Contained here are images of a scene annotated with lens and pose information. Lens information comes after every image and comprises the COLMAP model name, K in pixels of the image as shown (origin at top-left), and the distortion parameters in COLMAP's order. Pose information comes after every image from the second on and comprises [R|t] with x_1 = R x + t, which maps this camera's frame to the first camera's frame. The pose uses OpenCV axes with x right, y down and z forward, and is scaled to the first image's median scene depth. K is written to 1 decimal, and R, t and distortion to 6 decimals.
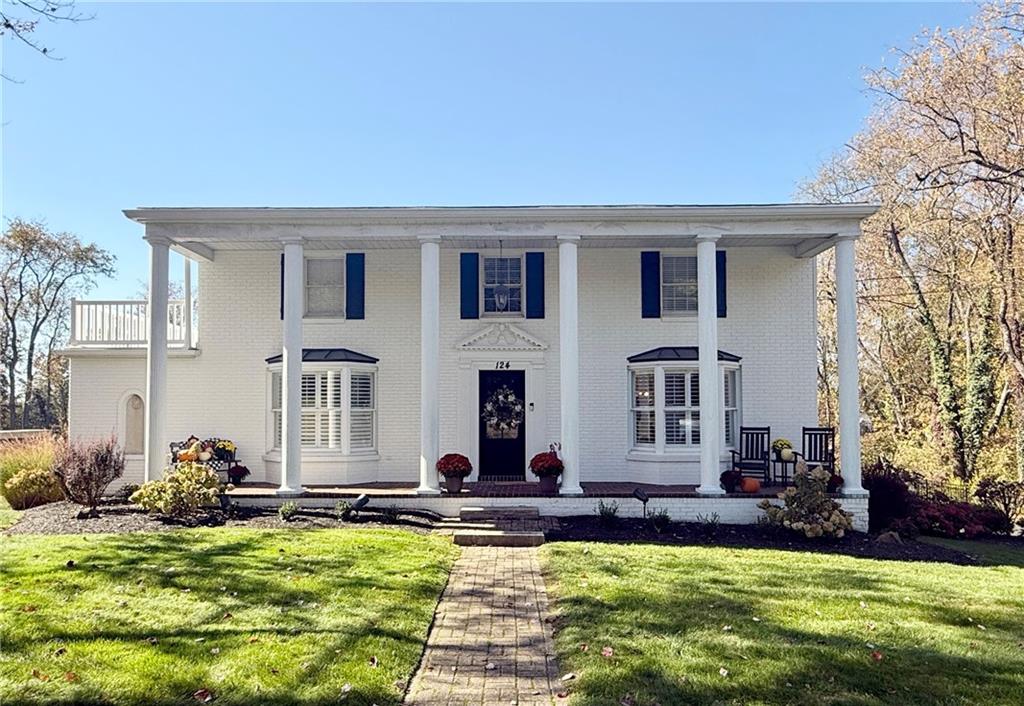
lens RADIAL K [[503.7, 0, 512.0], [0, 503.7, 353.0], [0, 0, 1]] dist [-0.000815, -0.000073]
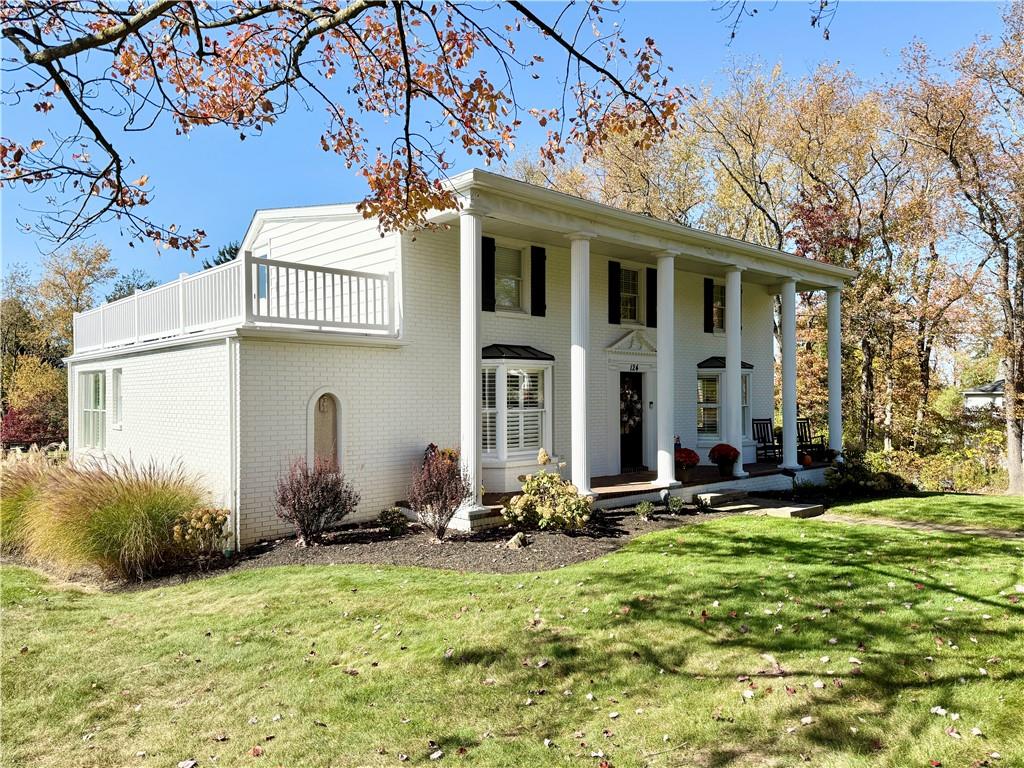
lens RADIAL K [[717.0, 0, 514.9], [0, 717.0, 385.9], [0, 0, 1]] dist [0.066420, -0.079018]
pose [[0.729684, 0.010182, 0.683708, -1.275990], [-0.056160, 0.997403, 0.045083, 0.006944], [-0.681474, -0.071293, 0.728361, 0.022473]]
